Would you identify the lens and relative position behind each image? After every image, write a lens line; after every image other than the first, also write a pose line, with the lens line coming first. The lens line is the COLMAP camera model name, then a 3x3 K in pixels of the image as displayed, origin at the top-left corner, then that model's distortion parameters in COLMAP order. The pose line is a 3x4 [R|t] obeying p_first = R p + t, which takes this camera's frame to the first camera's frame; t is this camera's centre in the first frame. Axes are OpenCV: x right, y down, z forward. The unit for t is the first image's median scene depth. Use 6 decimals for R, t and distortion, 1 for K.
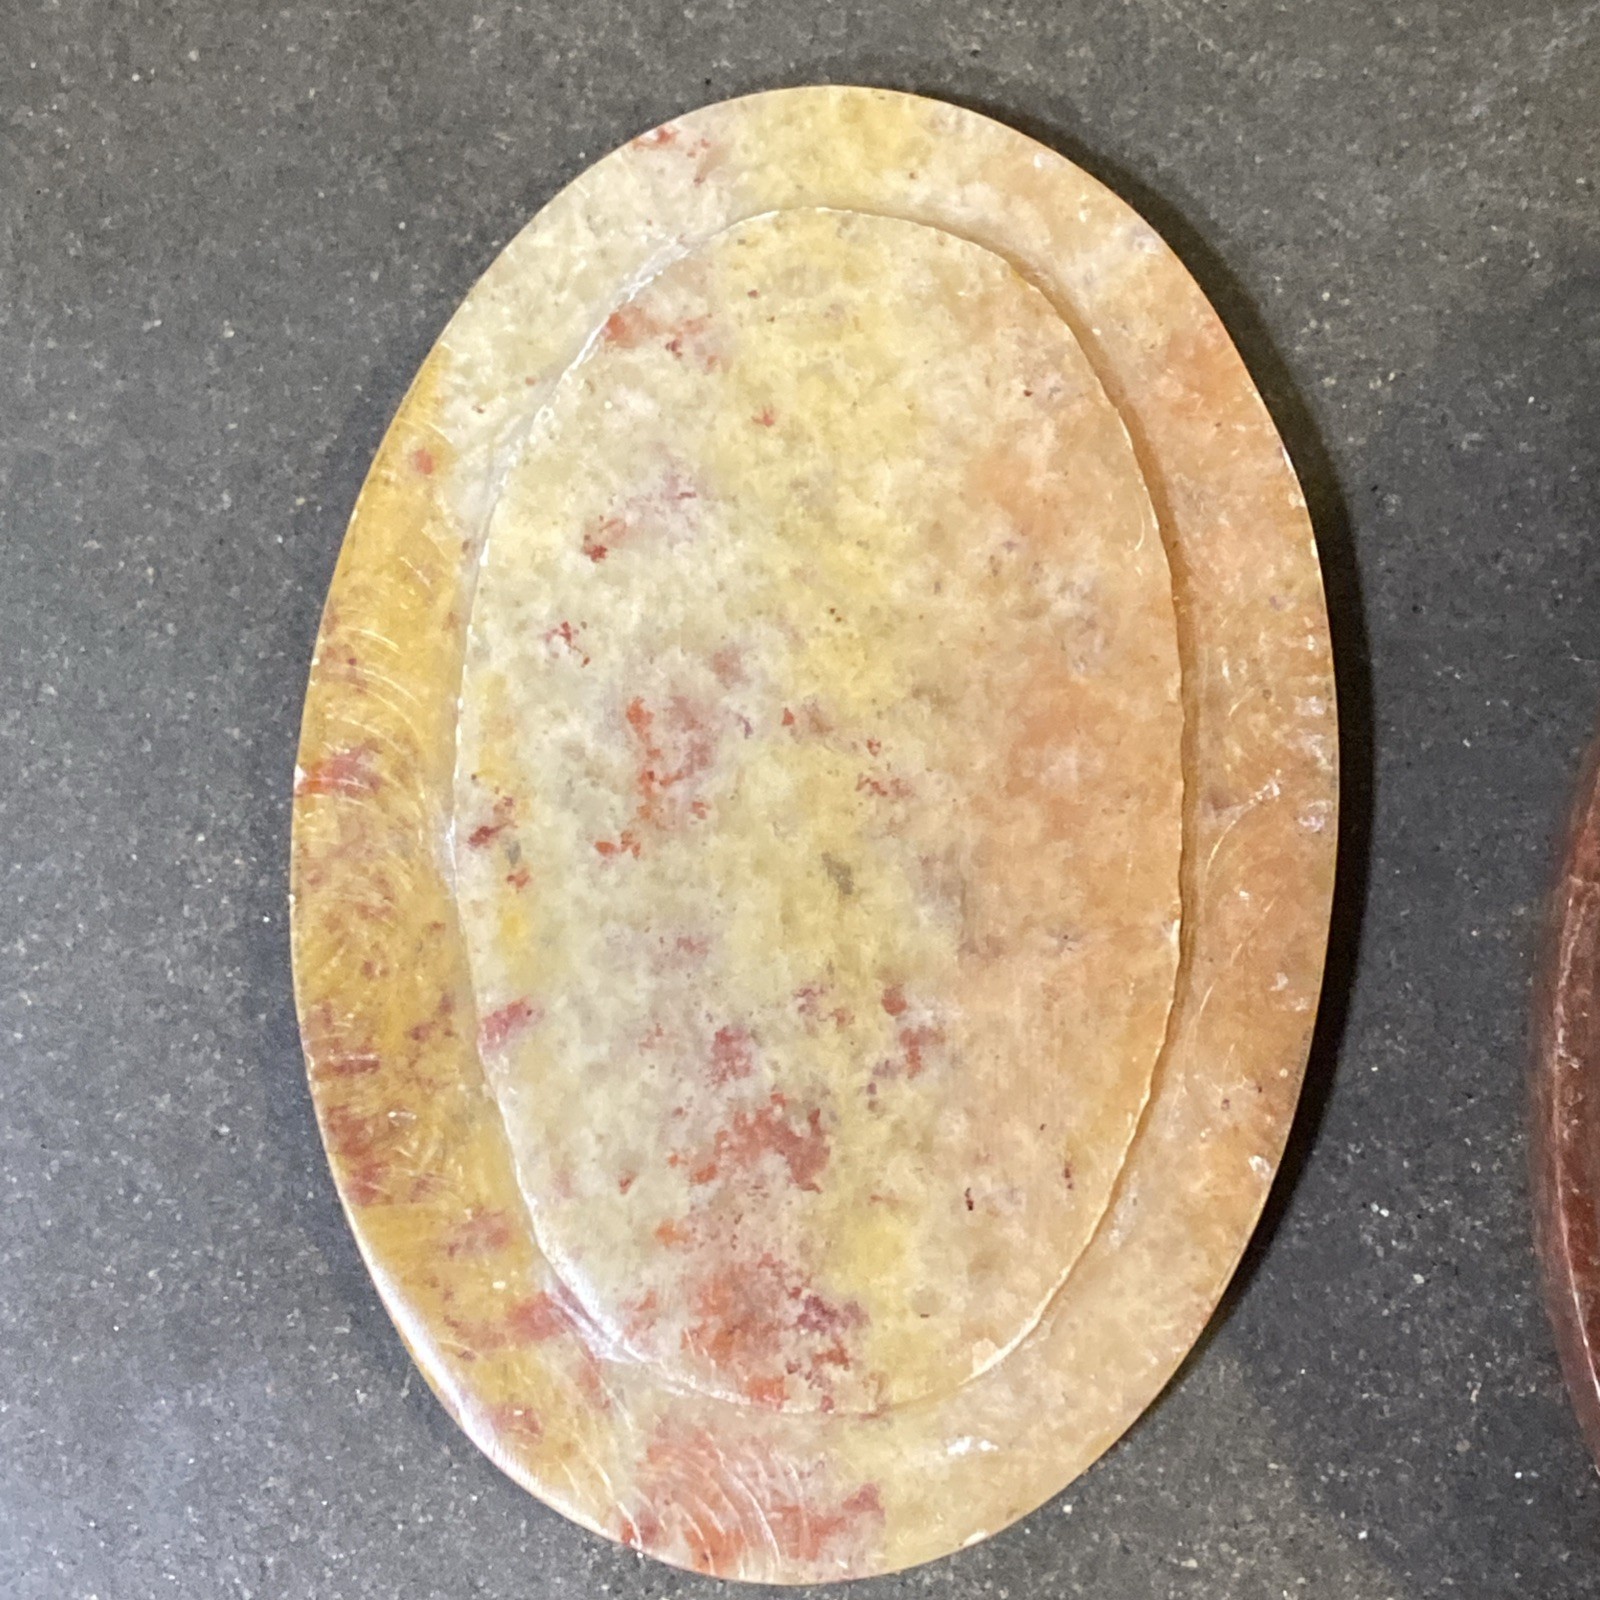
lens RADIAL K [[3318.8, 0, 767.2], [0, 3318.8, 785.2], [0, 0, 1]] dist [0.157596, 0.000000]
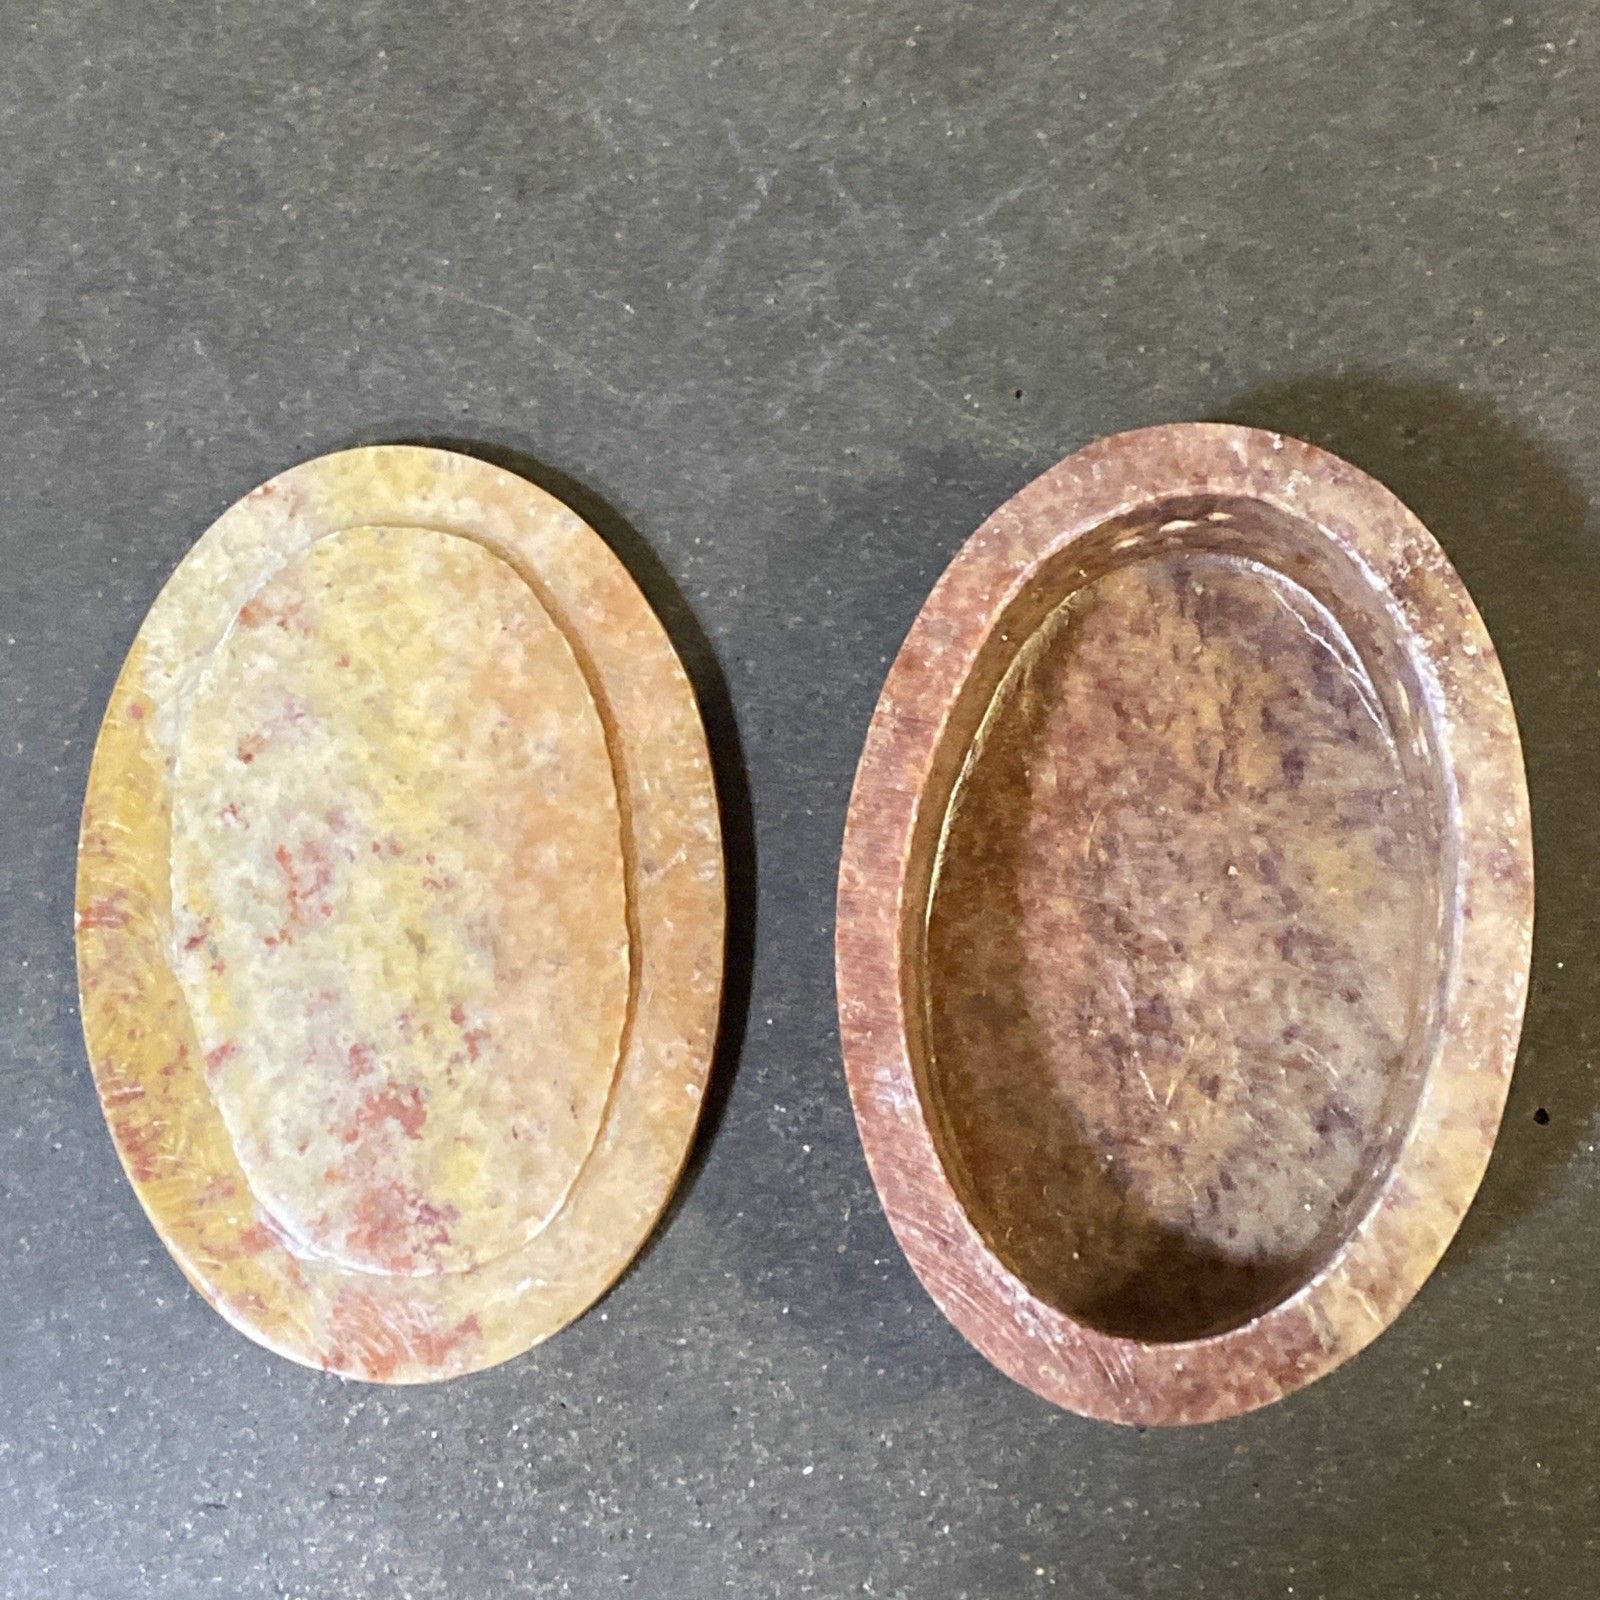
lens RADIAL K [[3318.8, 0, 804.4], [0, 3318.8, 755.6], [0, 0, 1]] dist [0.157596, 0.000000]
pose [[0.993116, -0.116121, -0.015371, 0.238204], [0.115894, 0.993149, -0.014930, -0.016084], [0.017000, 0.013046, 0.999770, -0.593911]]
